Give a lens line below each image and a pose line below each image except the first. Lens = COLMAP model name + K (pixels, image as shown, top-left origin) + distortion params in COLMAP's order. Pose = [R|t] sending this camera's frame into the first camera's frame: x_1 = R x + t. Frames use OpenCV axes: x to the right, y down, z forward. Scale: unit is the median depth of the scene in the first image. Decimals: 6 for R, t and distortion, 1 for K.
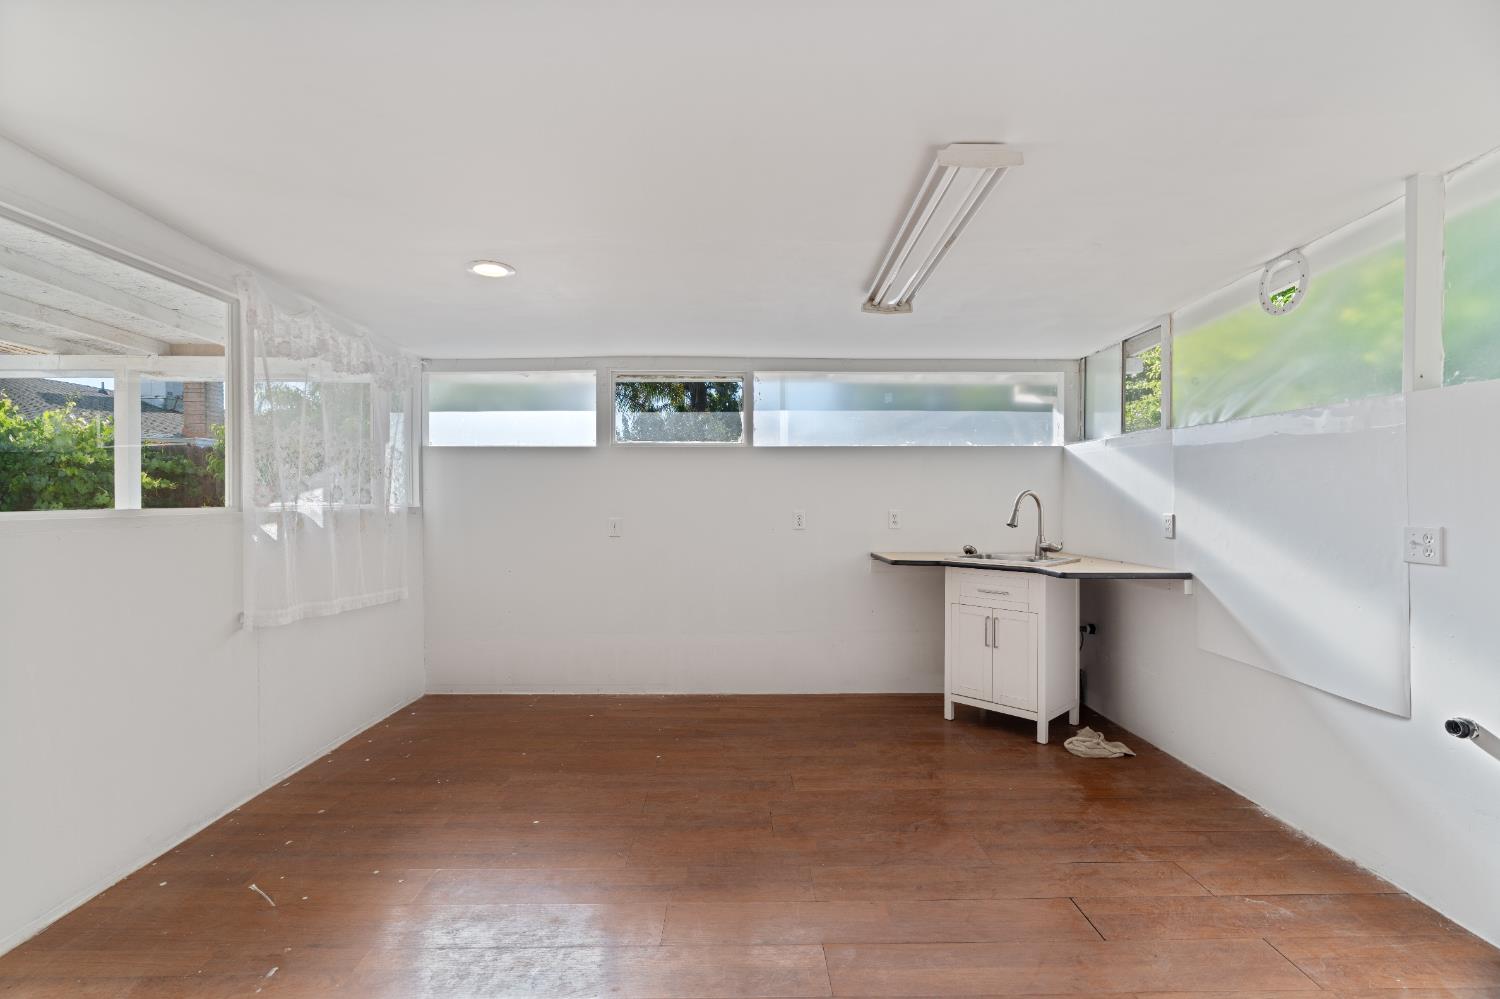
lens RADIAL K [[676.8, 0, 749.4], [0, 676.8, 500.3], [0, 0, 1]] dist [-0.007661, 0.000770]
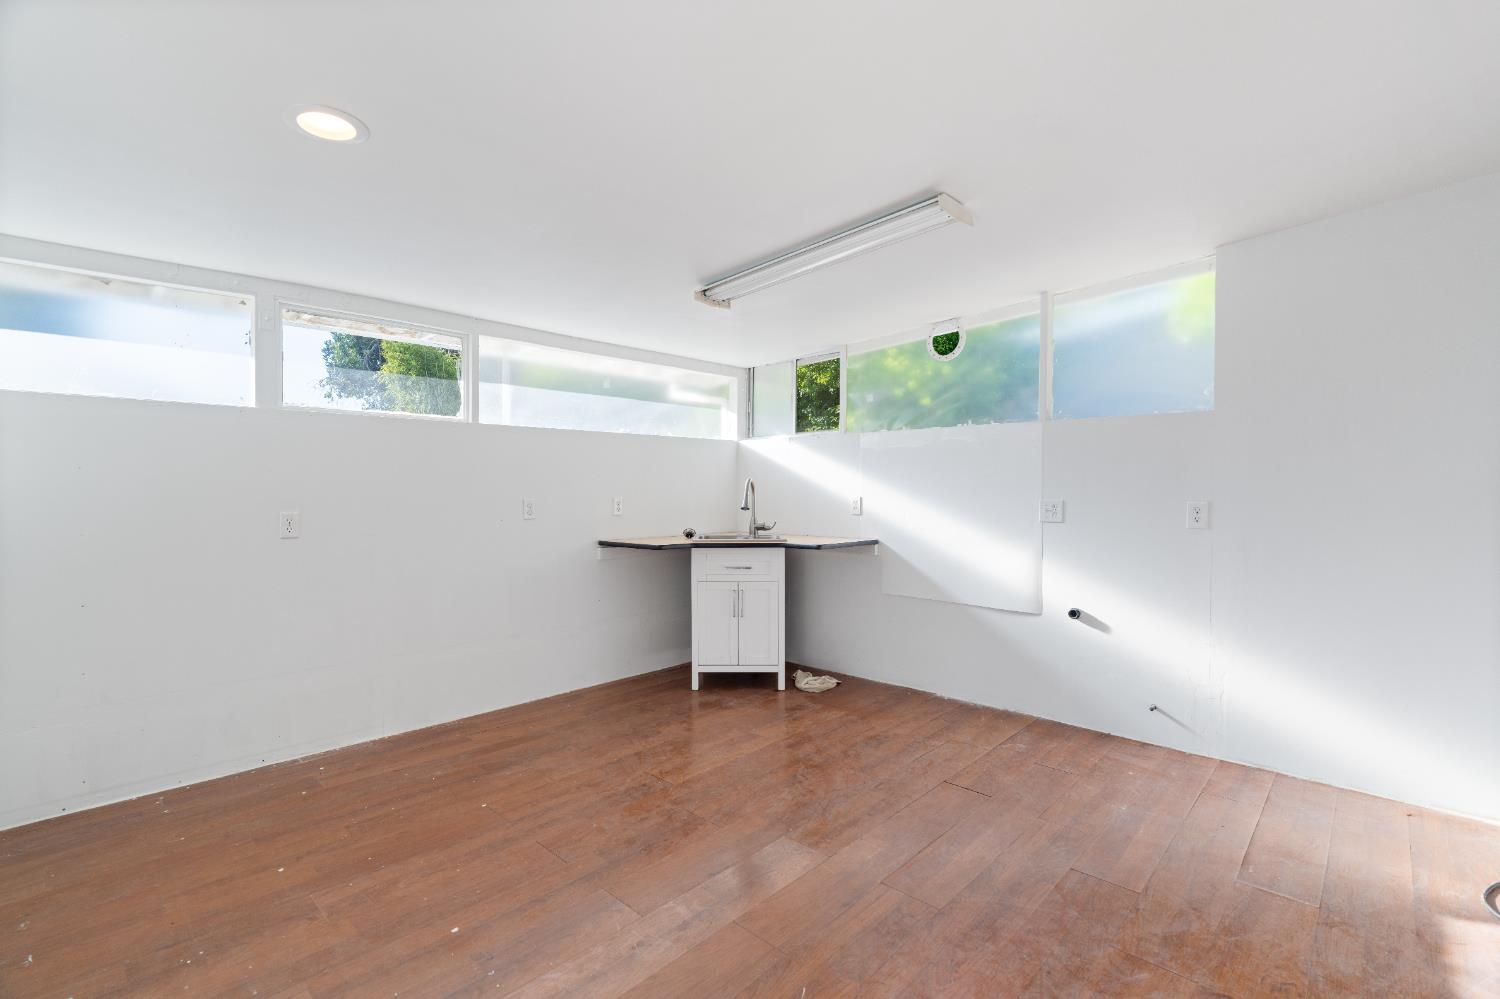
lens RADIAL K [[676.8, 0, 740.7], [0, 676.8, 498.2], [0, 0, 1]] dist [-0.007661, 0.000770]
pose [[0.703050, -0.011568, 0.711046, -0.482997], [0.003264, 0.999910, 0.013040, 0.005280], [-0.711133, -0.006847, 0.703025, 0.221516]]
